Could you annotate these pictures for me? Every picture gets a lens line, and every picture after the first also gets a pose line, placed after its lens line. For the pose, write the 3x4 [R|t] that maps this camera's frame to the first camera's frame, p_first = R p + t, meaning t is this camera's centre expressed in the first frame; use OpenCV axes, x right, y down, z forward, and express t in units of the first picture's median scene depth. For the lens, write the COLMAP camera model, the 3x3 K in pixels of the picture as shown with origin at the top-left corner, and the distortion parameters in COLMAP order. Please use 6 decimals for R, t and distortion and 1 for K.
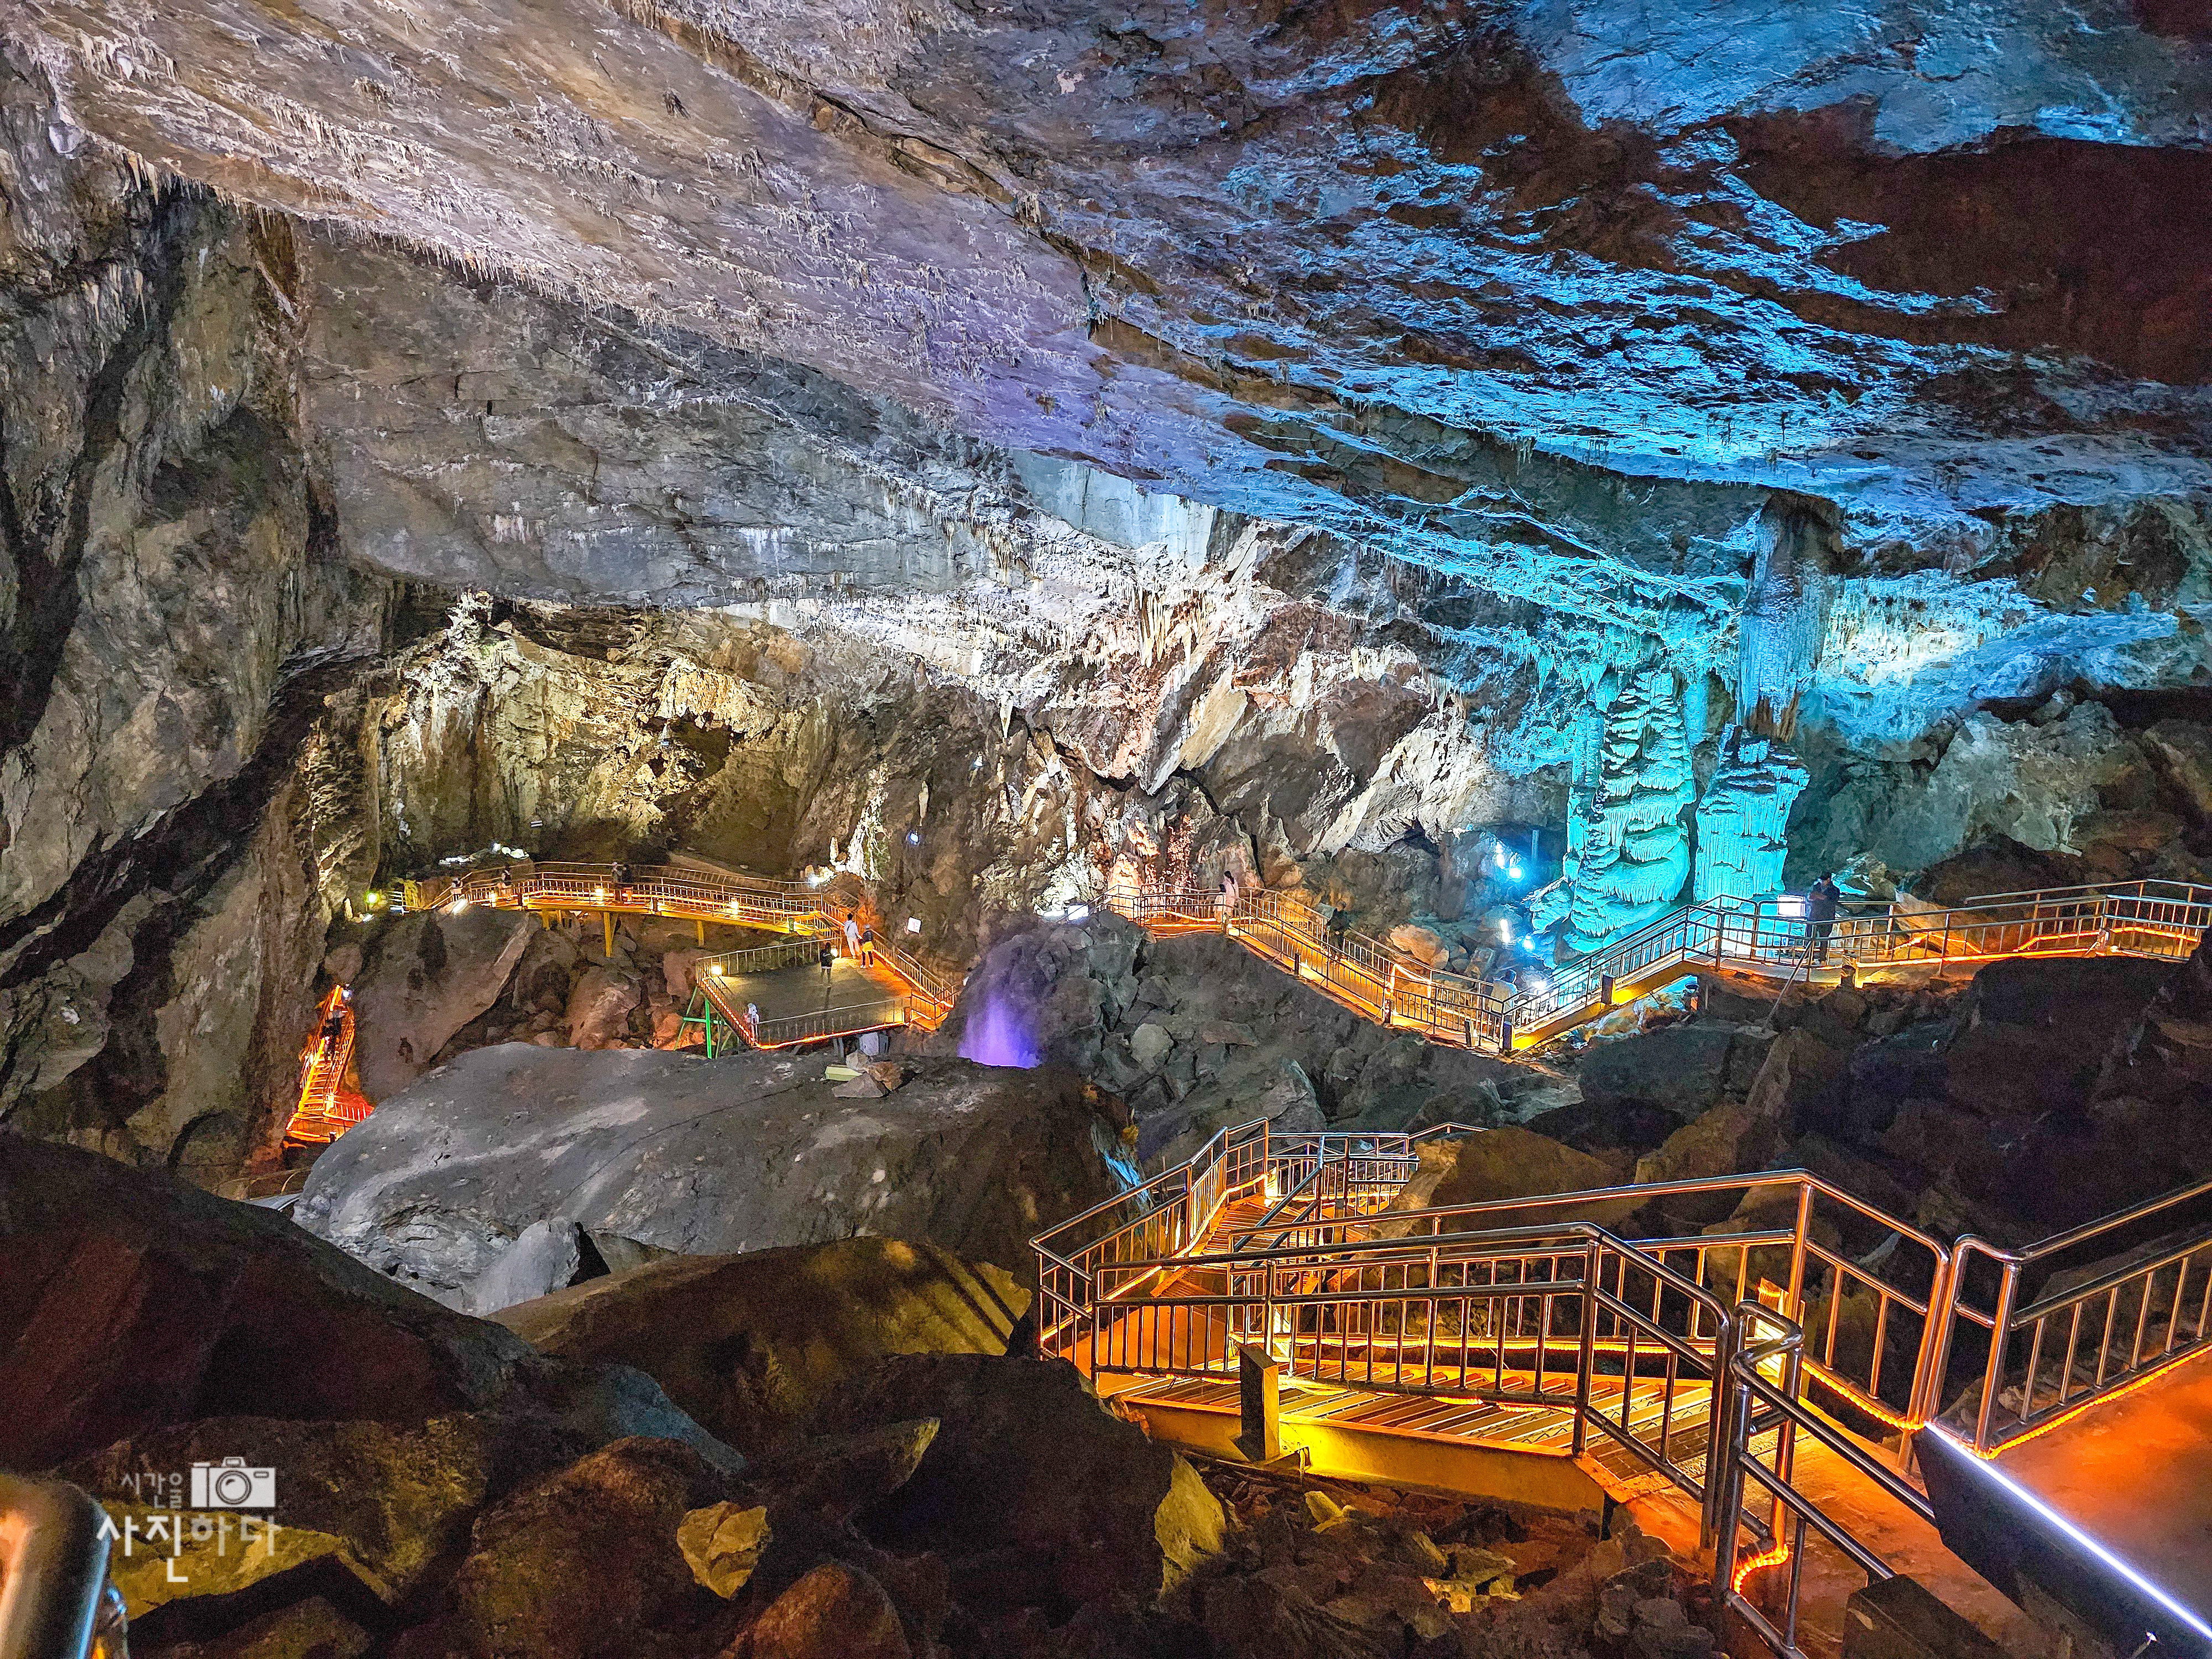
lens RADIAL K [[1436.0, 0, 1107.8], [0, 1436.0, 805.4], [0, 0, 1]] dist [0.091321, -0.093848]
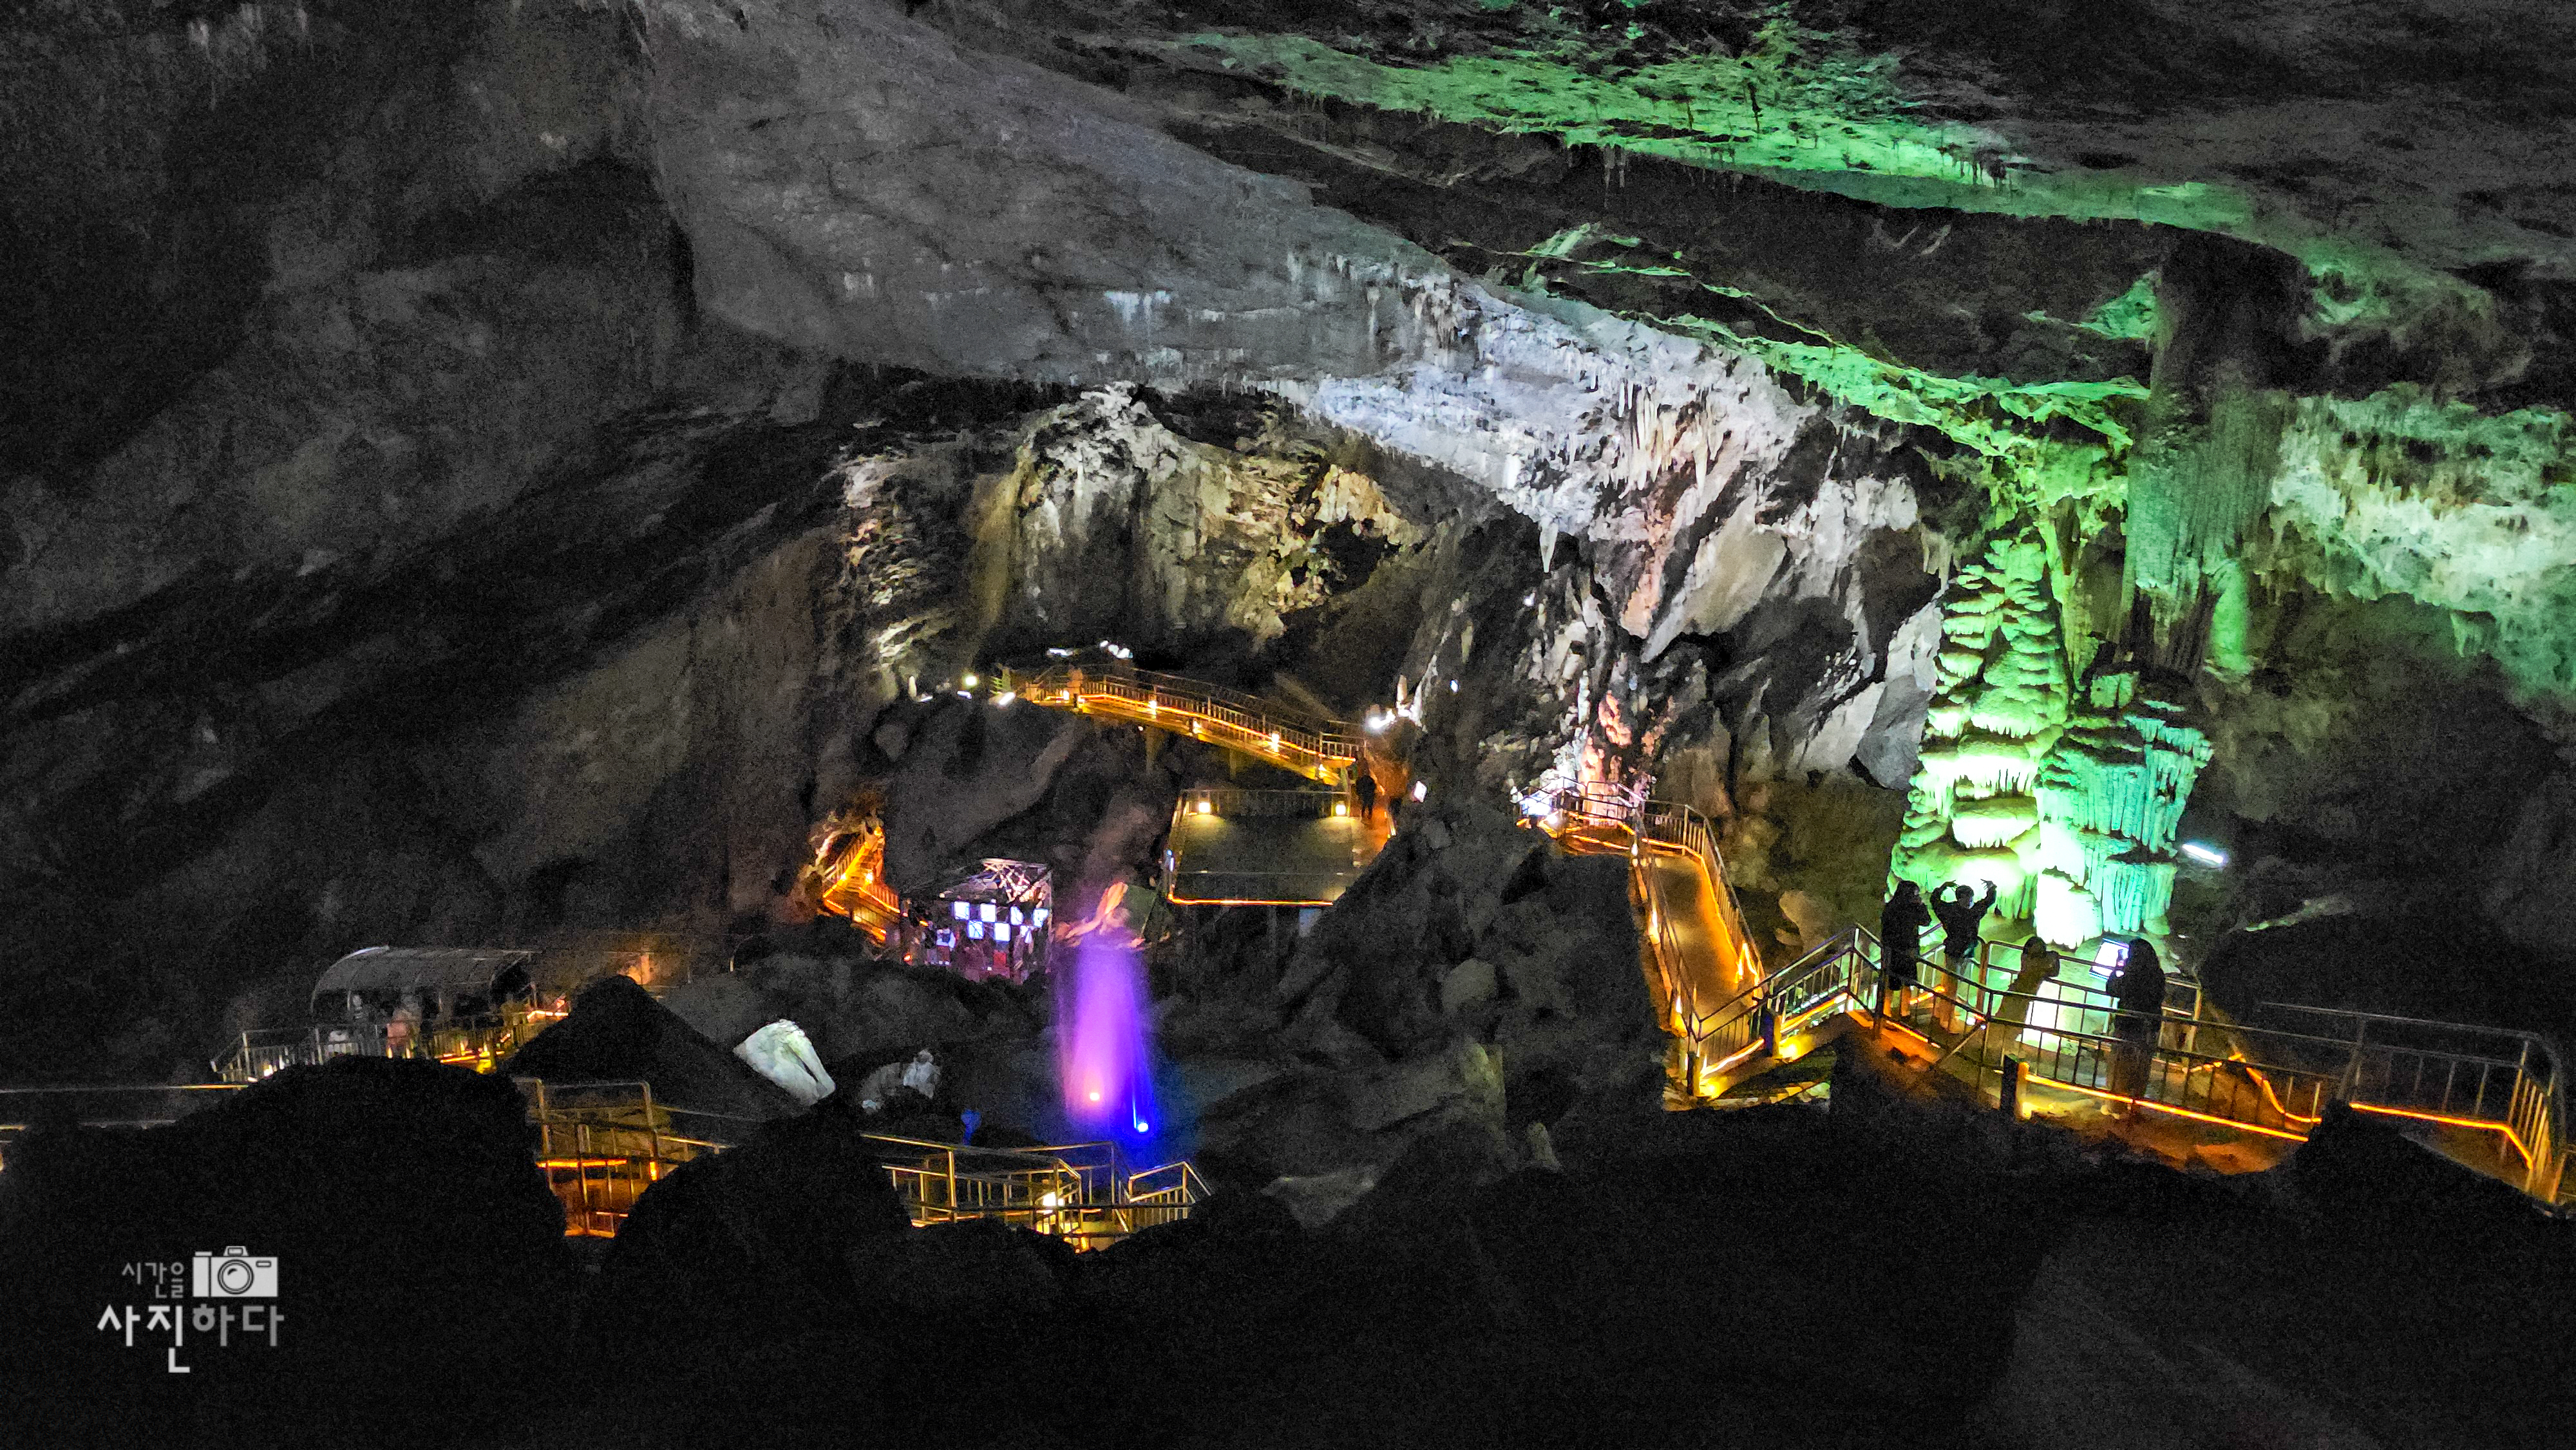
lens RADIAL K [[1683.0, 0, 1288.0], [0, 1683.0, 725.0], [0, 0, 1]] dist [0.158564, -0.248983]
pose [[0.870677, 0.133444, -0.473408, 0.336127], [-0.109800, 0.990937, 0.077384, -0.027538], [0.479444, -0.015397, 0.877438, 0.167352]]
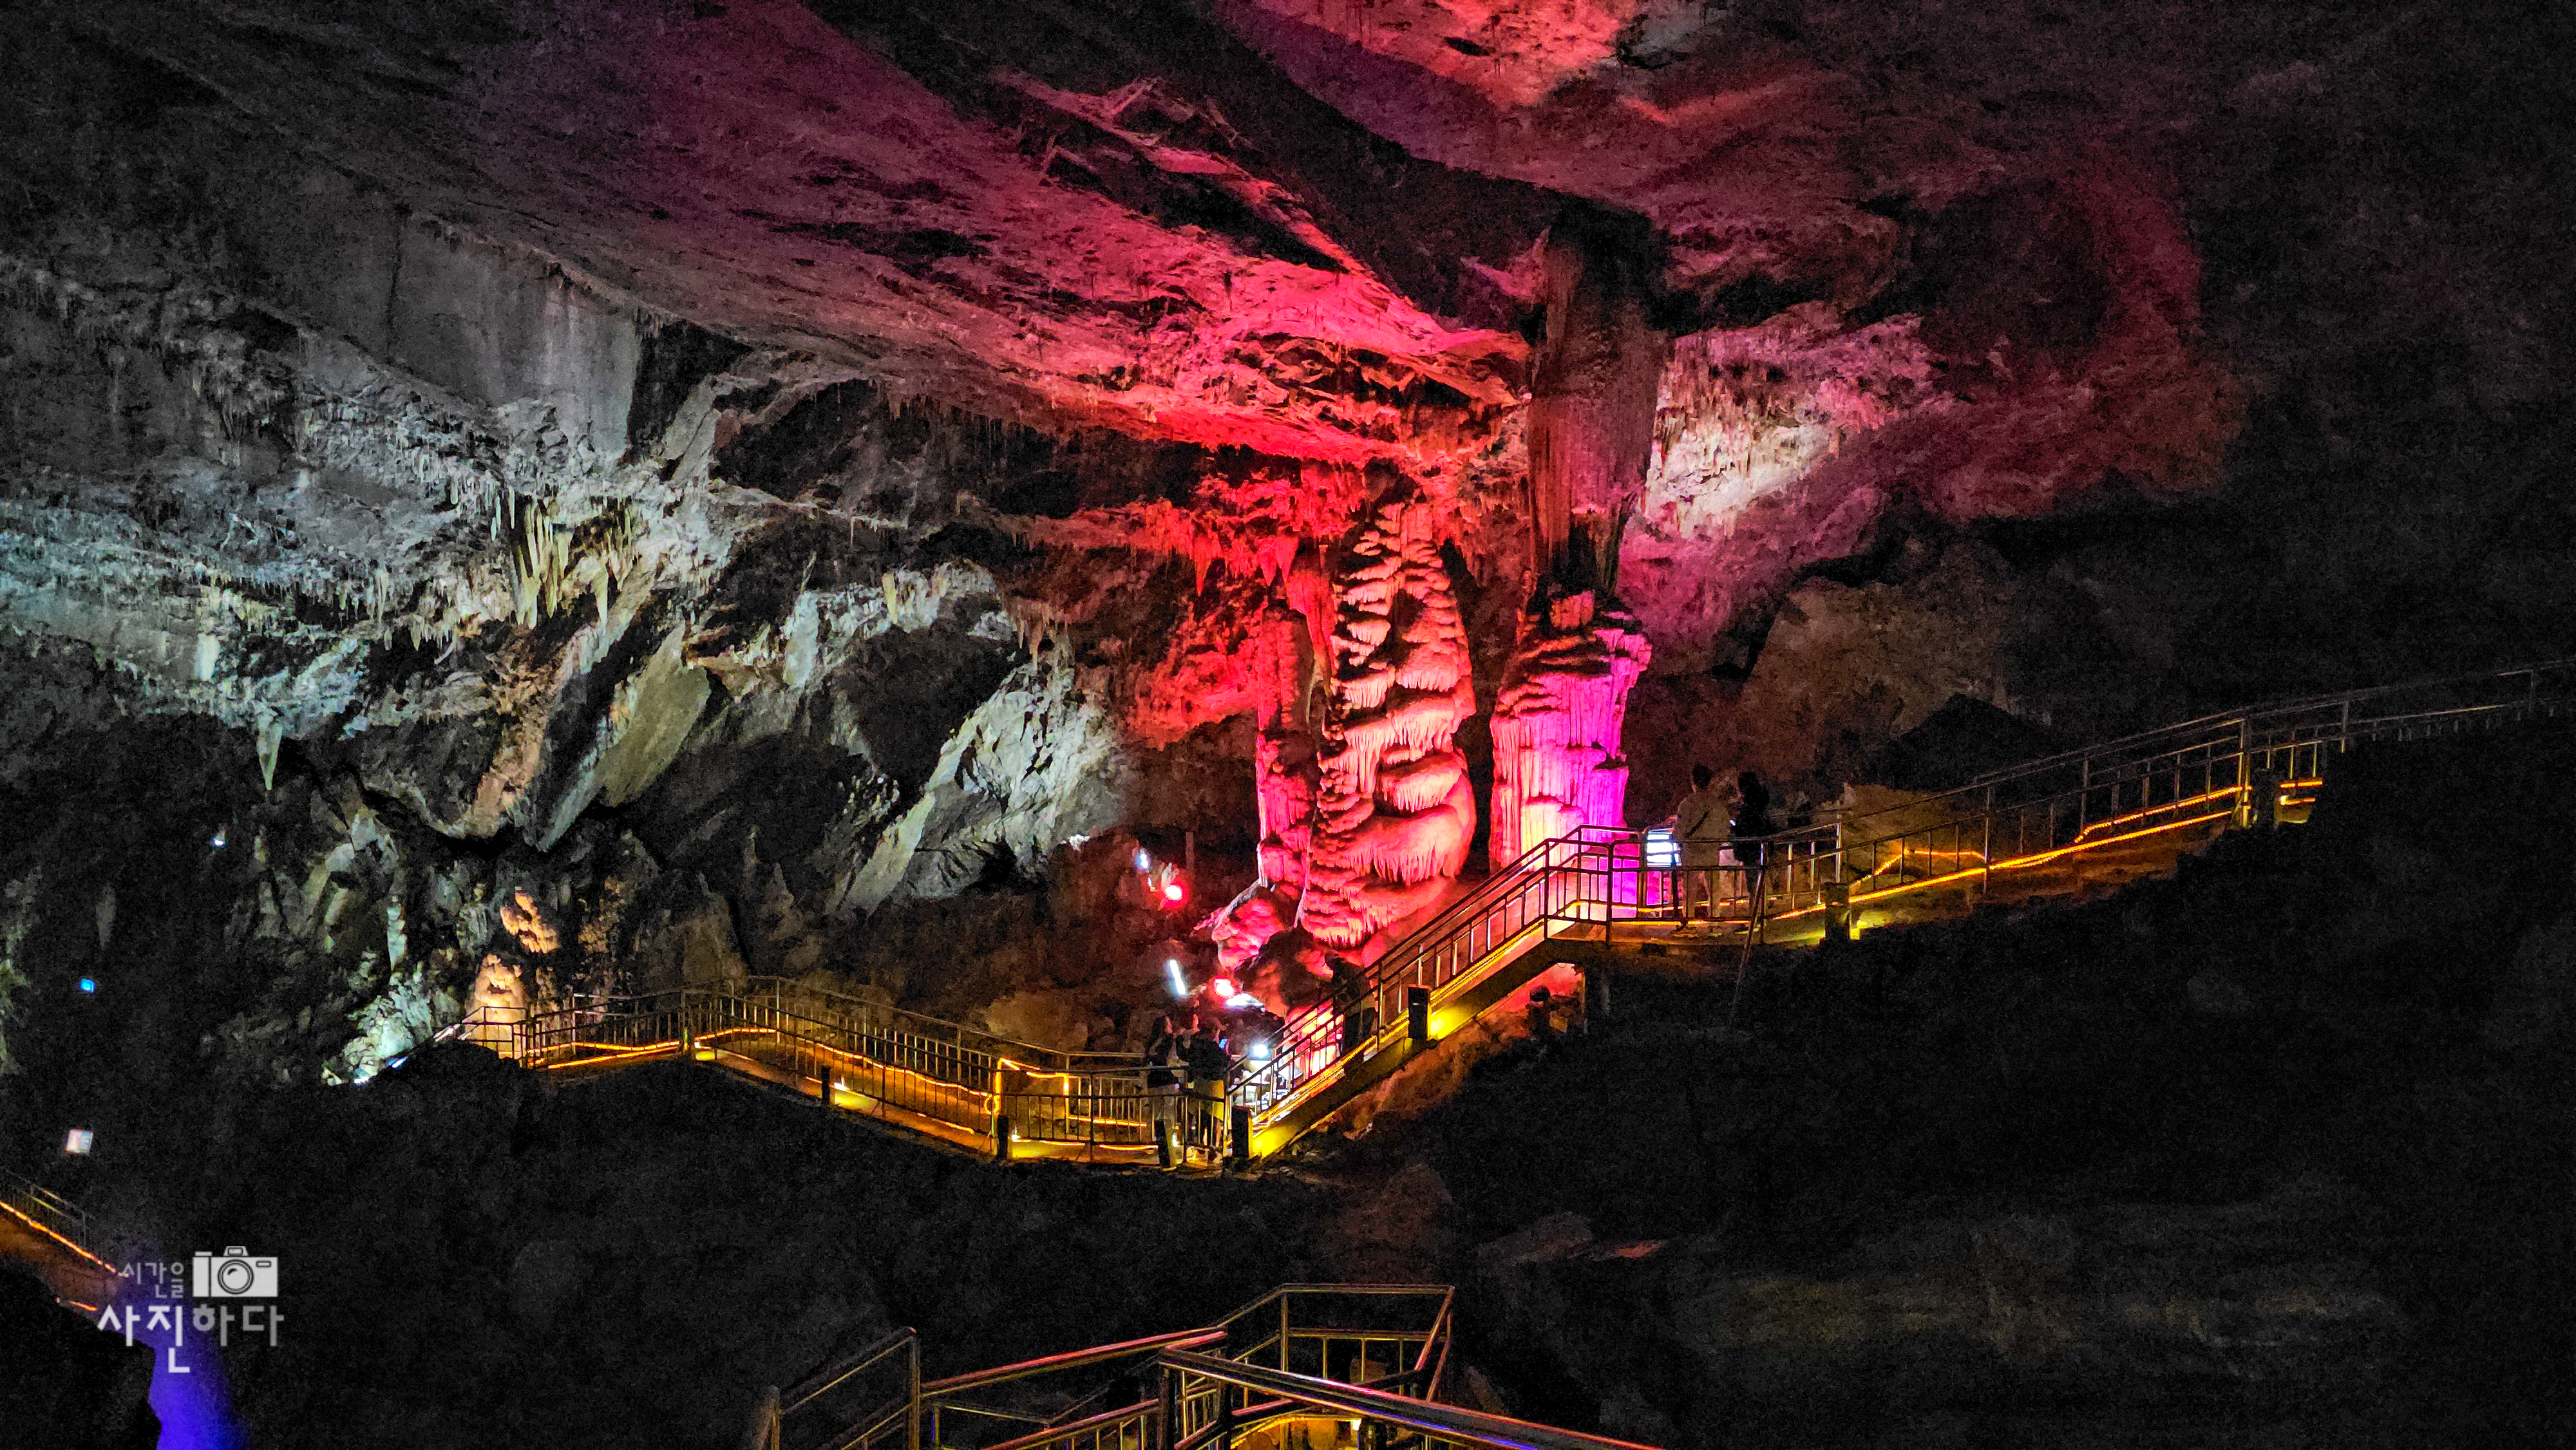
lens RADIAL K [[1693.7, 0, 1240.5], [0, 1693.7, 722.5], [0, 0, 1]] dist [0.115264, -0.128996]
pose [[0.918171, -0.026528, 0.395295, 0.017147], [0.083486, 0.988307, -0.127593, 0.063499], [-0.387288, 0.150153, 0.909649, 0.278901]]
